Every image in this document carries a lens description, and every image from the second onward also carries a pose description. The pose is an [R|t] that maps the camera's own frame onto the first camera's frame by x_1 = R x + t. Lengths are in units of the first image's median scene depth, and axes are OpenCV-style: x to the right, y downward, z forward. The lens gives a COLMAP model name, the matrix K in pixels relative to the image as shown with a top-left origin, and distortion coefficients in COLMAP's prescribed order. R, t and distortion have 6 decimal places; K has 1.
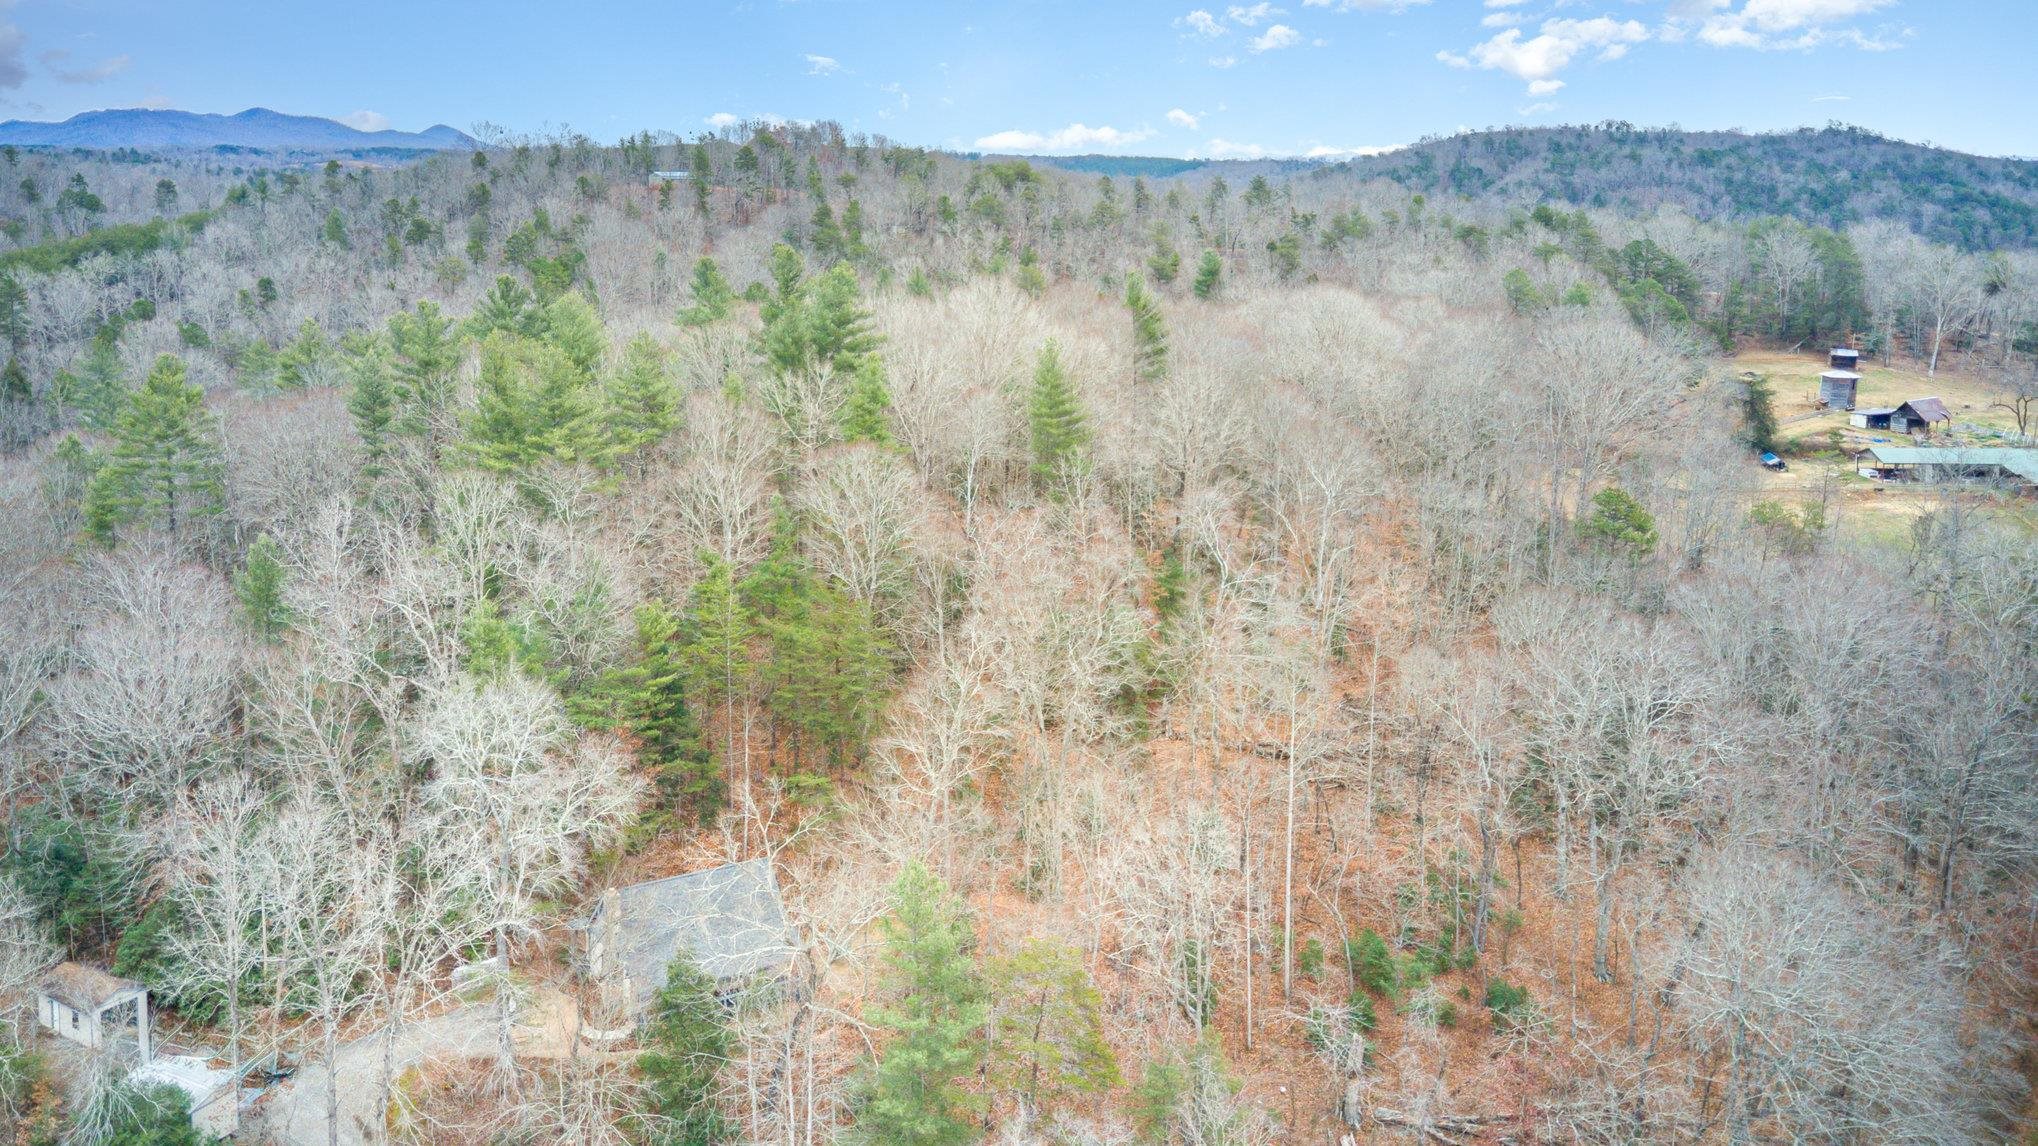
lens RADIAL K [[1516.4, 0, 1017.8], [0, 1516.4, 502.7], [0, 0, 1]] dist [0.100912, -0.146378]
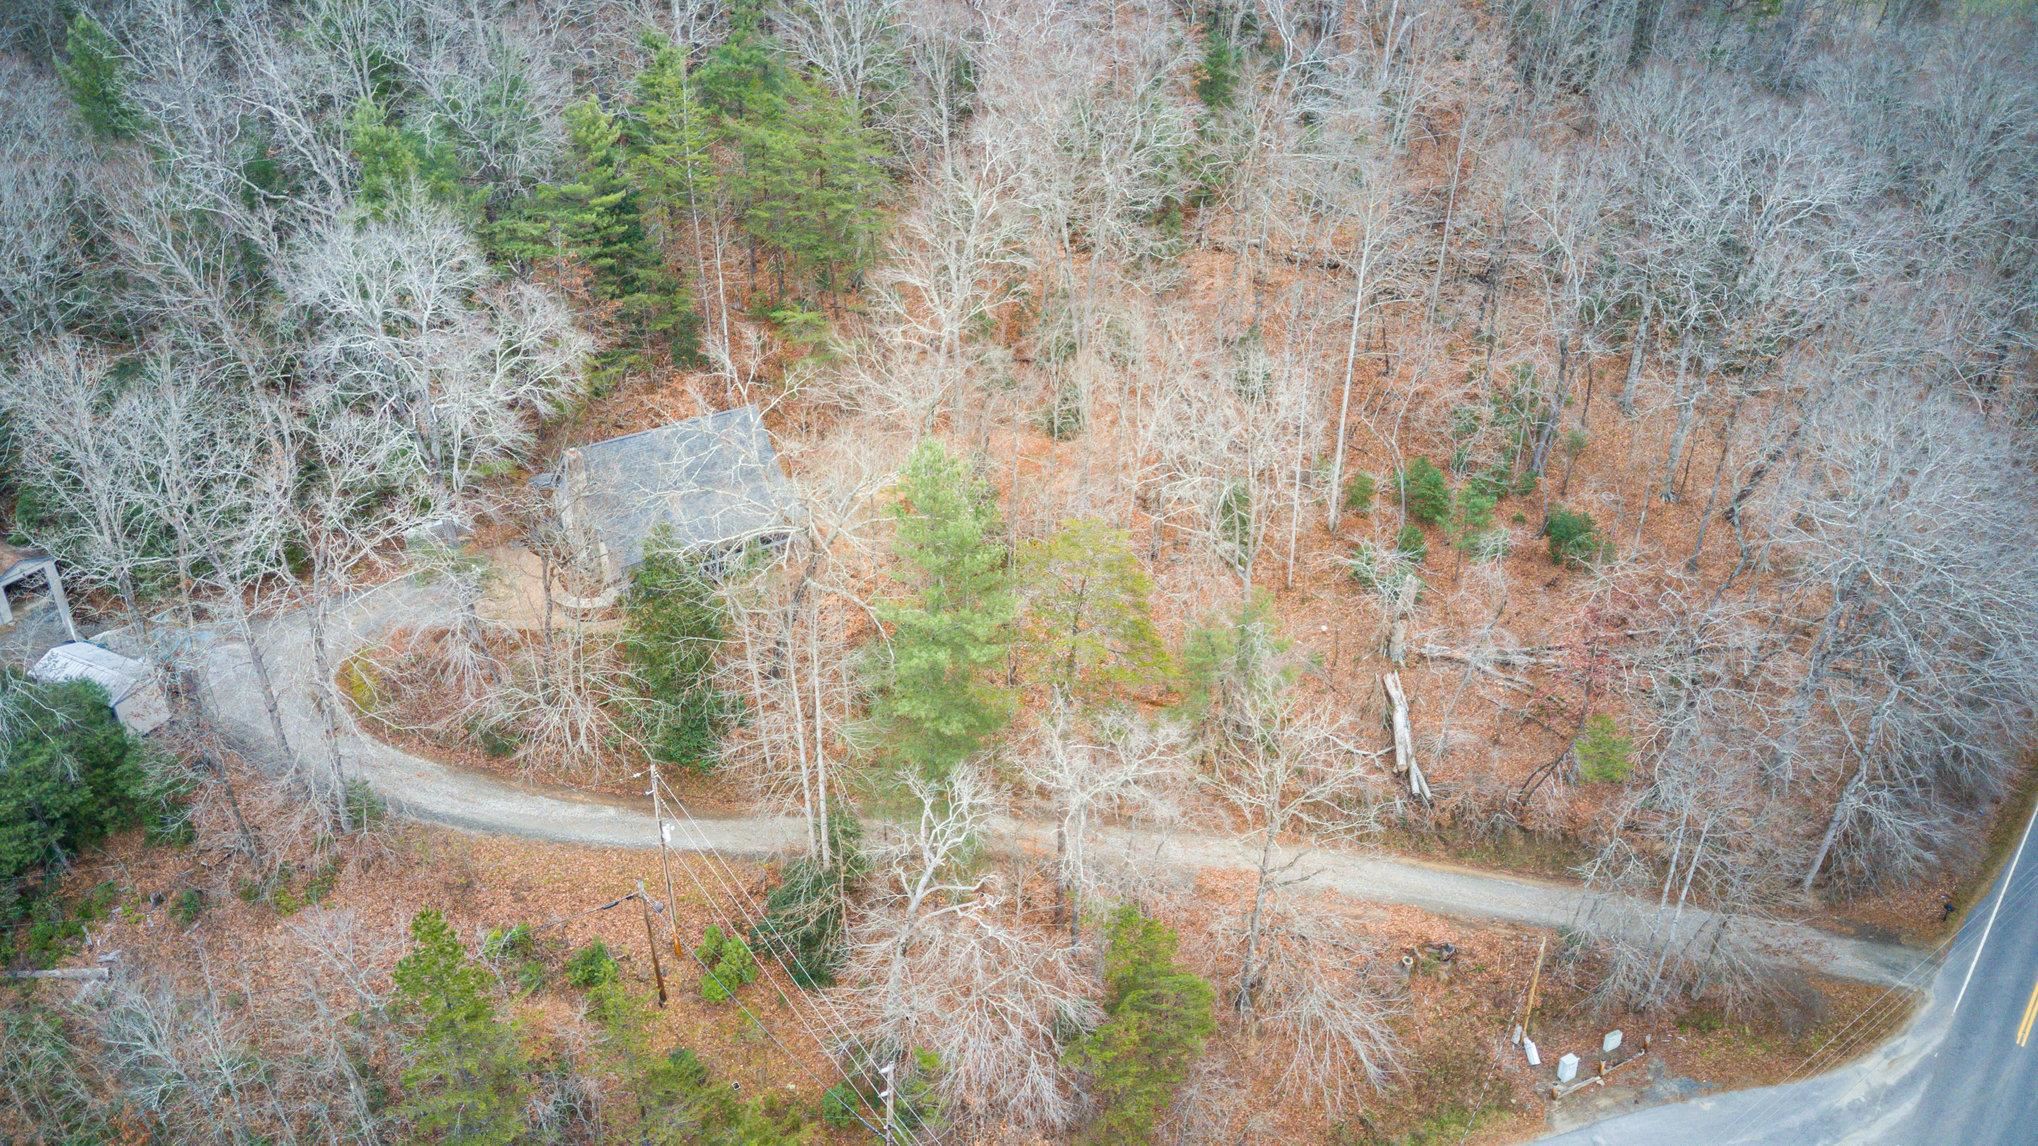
lens RADIAL K [[1516.4, 0, 1017.8], [0, 1516.4, 502.7], [0, 0, 1]] dist [0.100912, -0.146378]
pose [[0.999934, -0.011360, 0.001760, -0.015820], [0.010122, 0.942624, 0.333702, -0.002007], [-0.005449, -0.333662, 0.942677, 0.161687]]
